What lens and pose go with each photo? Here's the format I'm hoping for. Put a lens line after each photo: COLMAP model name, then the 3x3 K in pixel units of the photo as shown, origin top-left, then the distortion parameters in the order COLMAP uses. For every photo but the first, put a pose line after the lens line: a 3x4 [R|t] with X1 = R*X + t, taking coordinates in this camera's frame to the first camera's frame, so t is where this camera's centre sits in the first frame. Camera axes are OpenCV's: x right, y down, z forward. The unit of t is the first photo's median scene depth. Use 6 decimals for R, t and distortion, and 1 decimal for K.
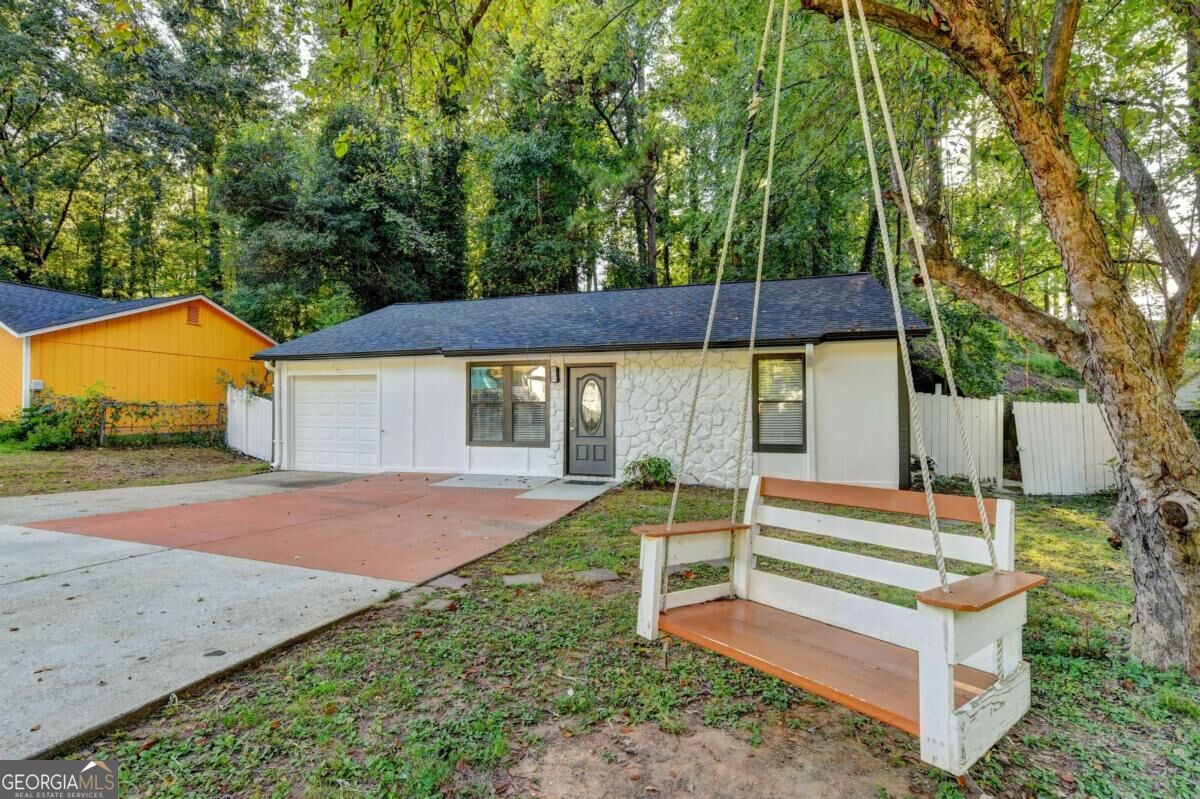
lens RADIAL K [[495.4, 0, 603.4], [0, 495.4, 404.3], [0, 0, 1]] dist [-0.001902, -0.000856]
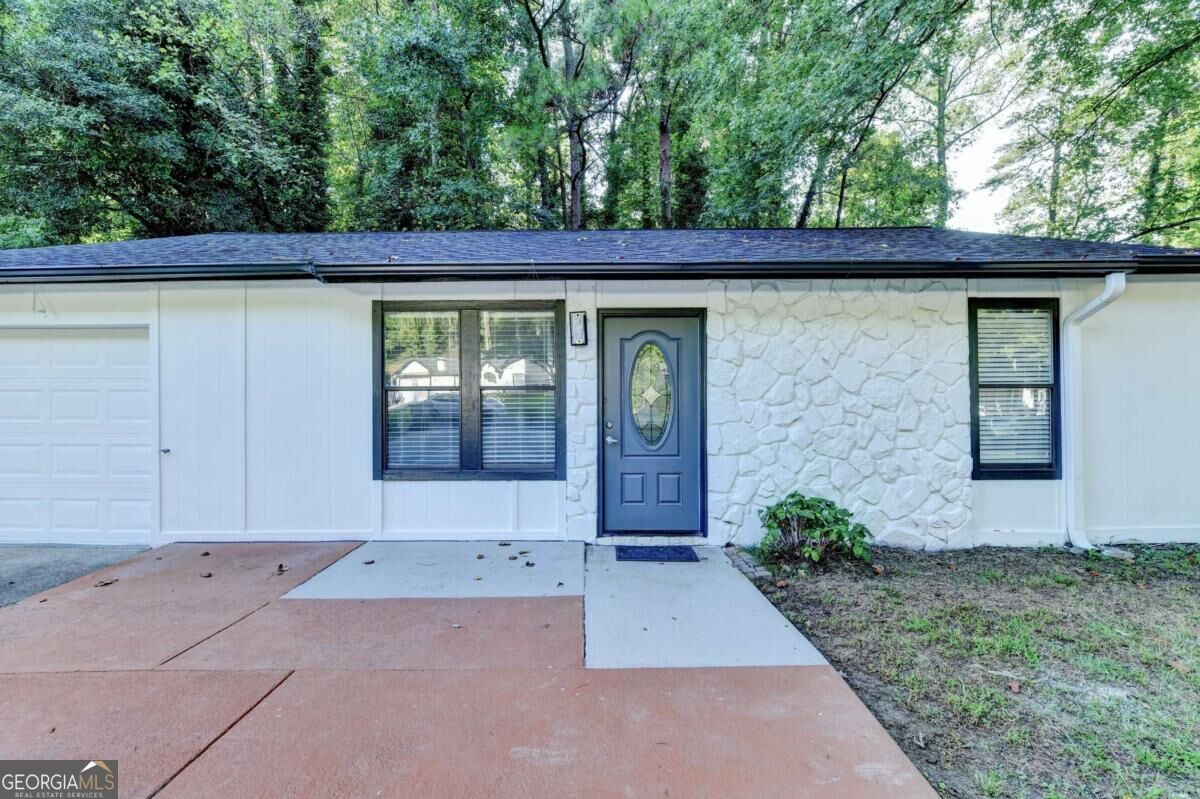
lens RADIAL K [[483.1, 0, 600.9], [0, 483.1, 403.9], [0, 0, 1]] dist [-0.002768, -0.000582]
pose [[0.966454, 0.000429, 0.256841, -0.196262], [-0.000543, 1.000000, 0.000370, 0.012719], [-0.256841, -0.000497, 0.966454, 0.529825]]
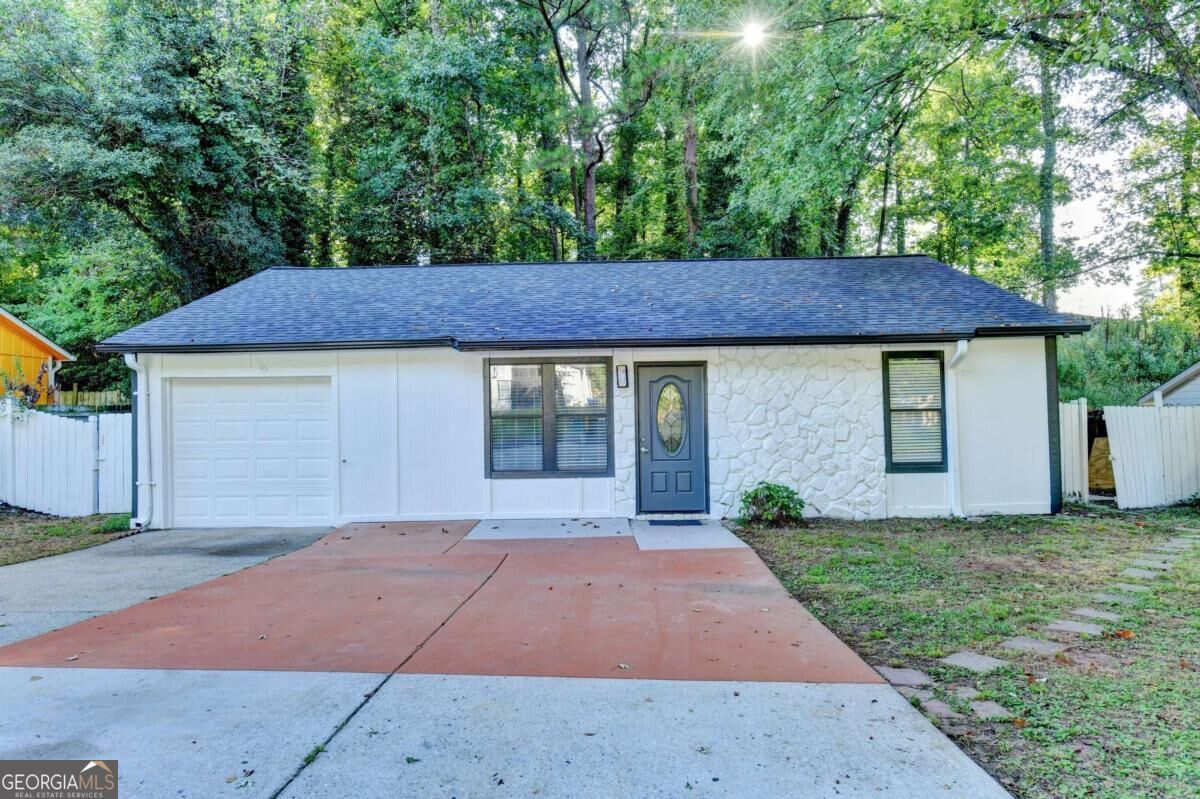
lens RADIAL K [[651.1, 0, 608.1], [0, 651.1, 401.1], [0, 0, 1]] dist [0.001000, 0.000027]
pose [[0.968313, -0.009800, 0.249549, -0.352989], [0.013072, 0.999849, -0.011459, -0.012463], [-0.249399, 0.014358, 0.968294, 0.076656]]
